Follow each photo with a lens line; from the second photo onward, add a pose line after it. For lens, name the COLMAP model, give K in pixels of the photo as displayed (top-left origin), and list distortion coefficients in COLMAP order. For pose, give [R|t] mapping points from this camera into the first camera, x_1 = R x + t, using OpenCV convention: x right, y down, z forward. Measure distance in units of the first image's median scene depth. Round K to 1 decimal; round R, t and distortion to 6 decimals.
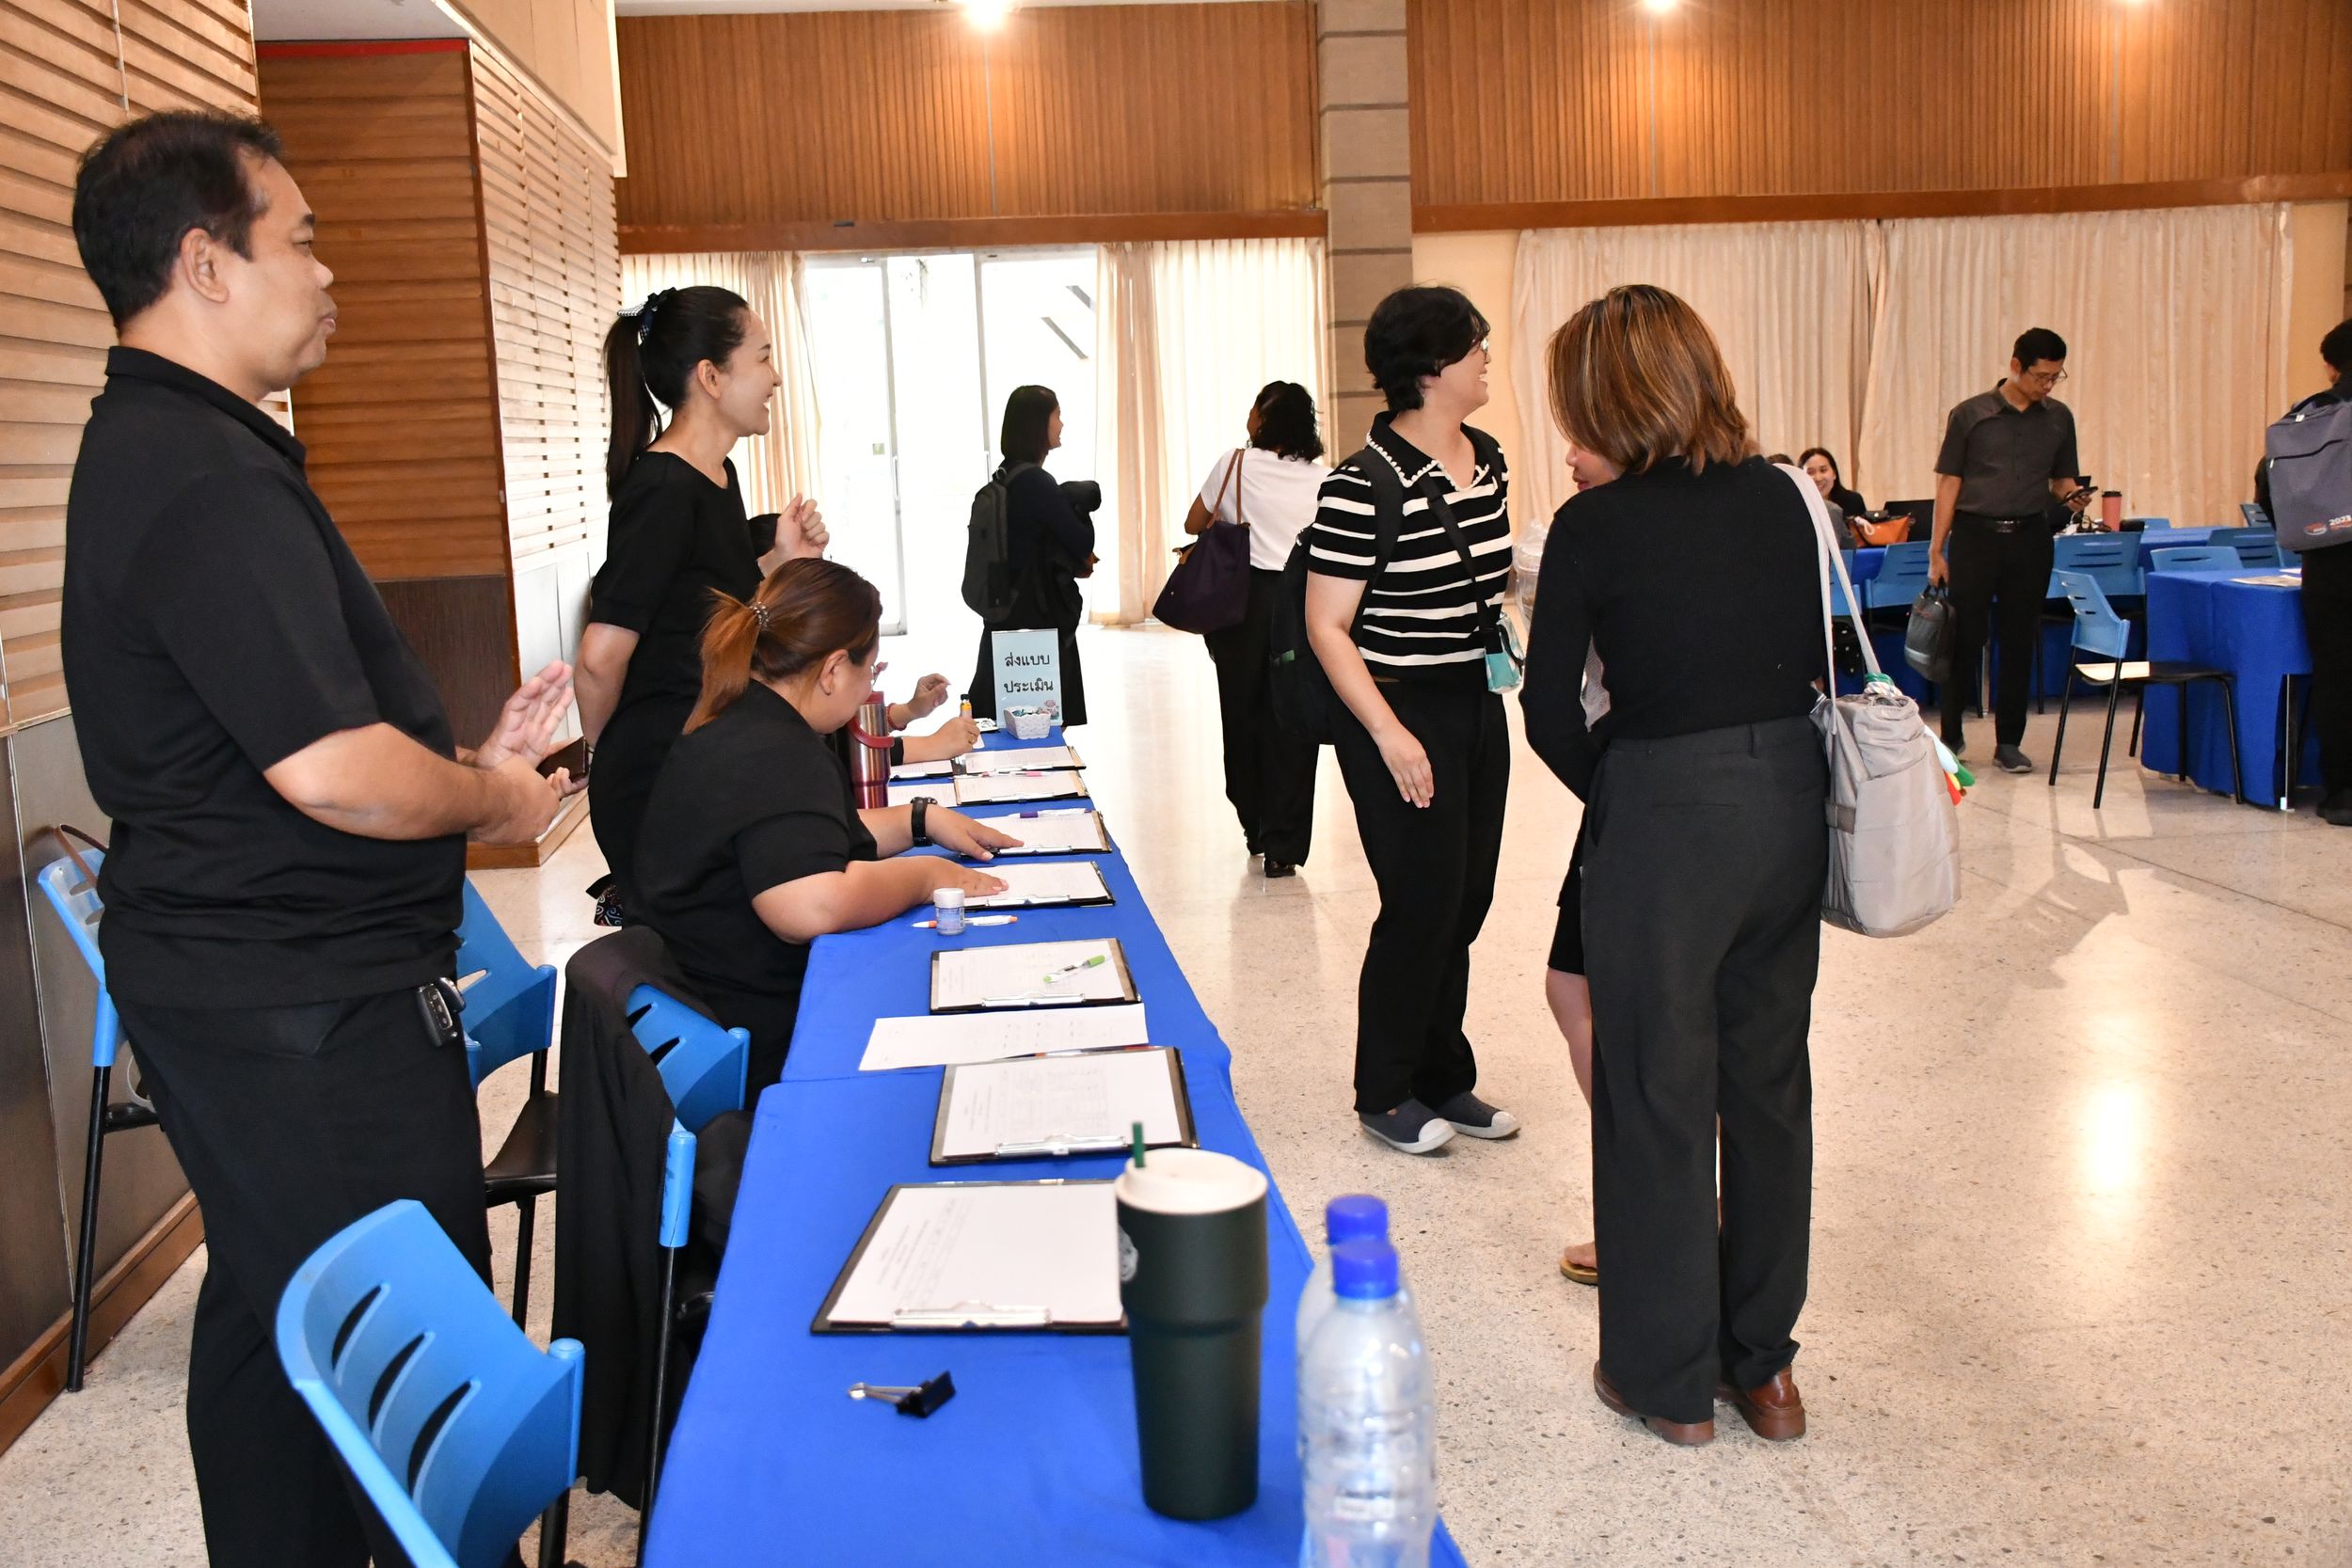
lens RADIAL K [[2436.1, 0, 1176.0], [0, 2436.1, 784.0], [0, 0, 1]] dist [-0.006838, 0.001123]
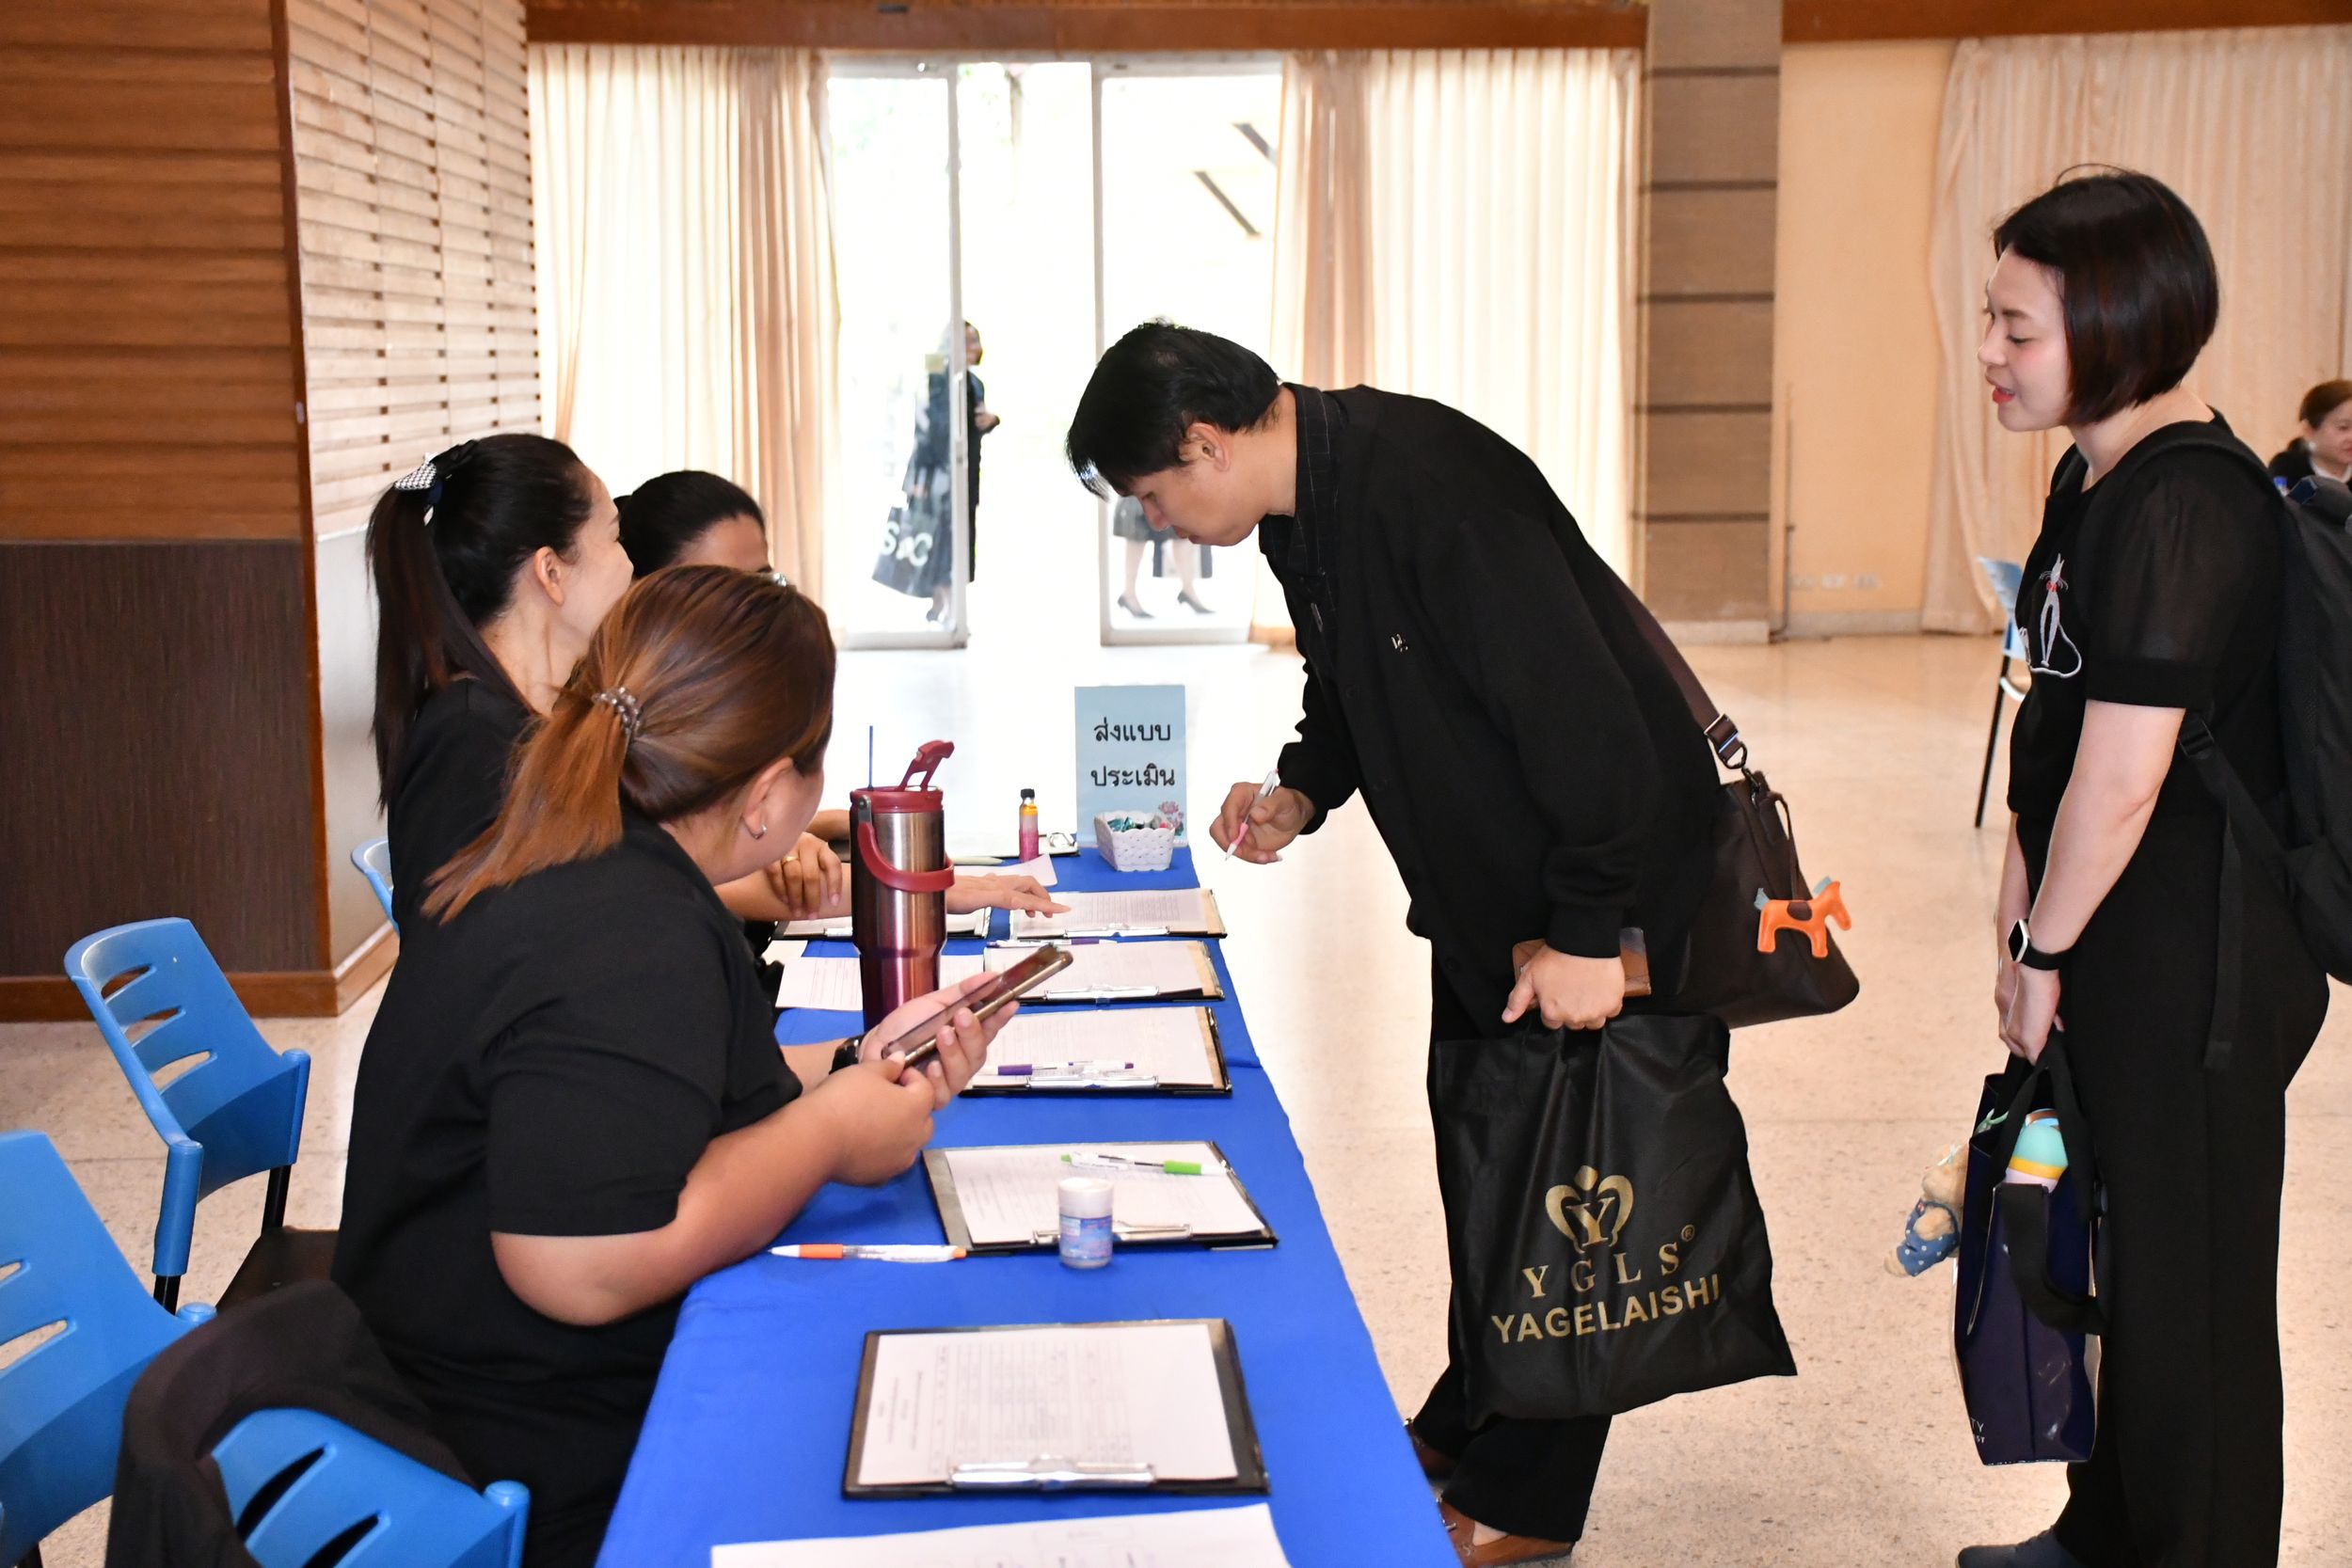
lens RADIAL K [[3456.3, 0, 1176.0], [0, 3456.3, 784.0], [0, 0, 1]] dist [0.249119, 0.089849]
pose [[0.997721, 0.038339, -0.055523, -0.002884], [-0.039398, 0.999060, -0.018099, -0.015942], [0.054777, 0.020246, 0.998293, 0.117744]]
